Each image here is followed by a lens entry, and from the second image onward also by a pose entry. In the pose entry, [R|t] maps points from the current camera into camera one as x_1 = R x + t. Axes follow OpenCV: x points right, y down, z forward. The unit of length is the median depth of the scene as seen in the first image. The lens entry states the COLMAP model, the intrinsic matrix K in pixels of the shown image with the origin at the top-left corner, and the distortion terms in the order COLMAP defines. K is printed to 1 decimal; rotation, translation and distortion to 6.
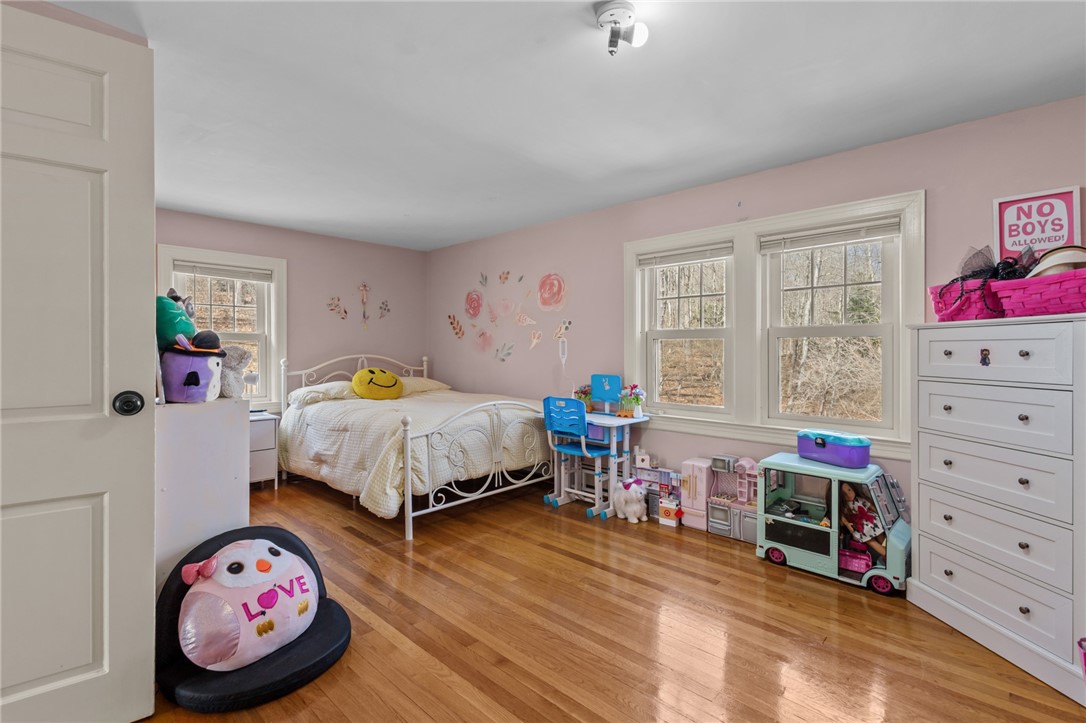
lens RADIAL K [[500.0, 0, 551.6], [0, 500.0, 354.9], [0, 0, 1]] dist [0.007935, -0.001723]
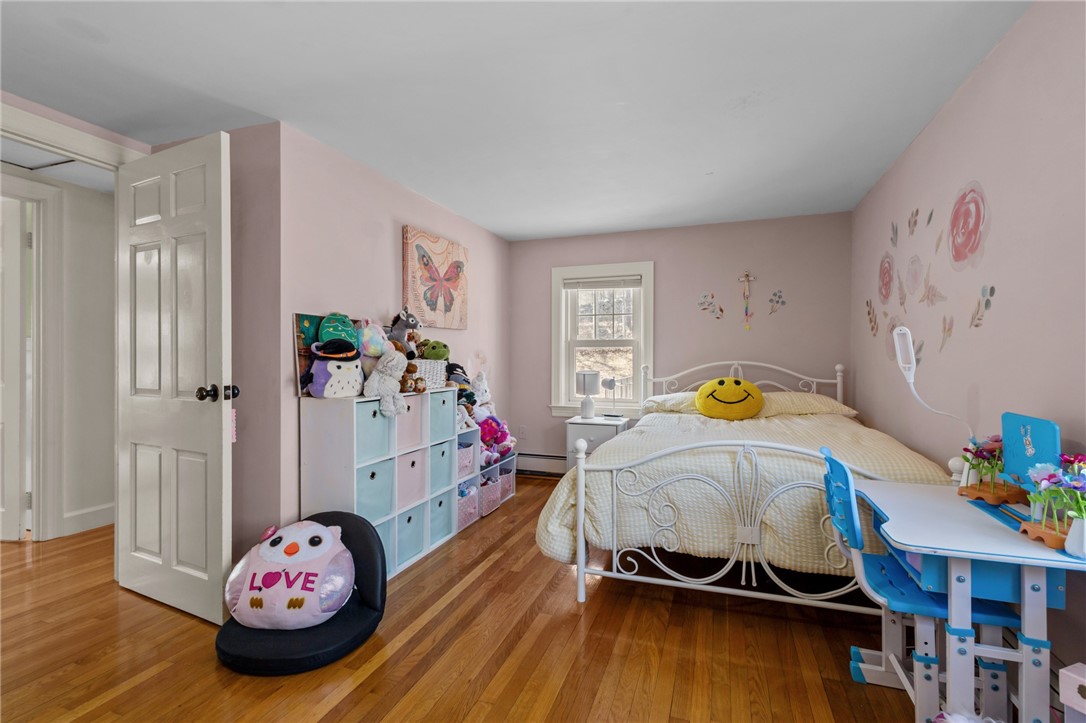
lens RADIAL K [[500.0, 0, 546.7], [0, 500.0, 361.4], [0, 0, 1]] dist [0.007935, -0.001723]
pose [[0.396082, 0.006371, -0.918193, 0.338123], [-0.006115, 0.999972, 0.004301, -0.002064], [0.918195, 0.003911, 0.396110, 0.545420]]
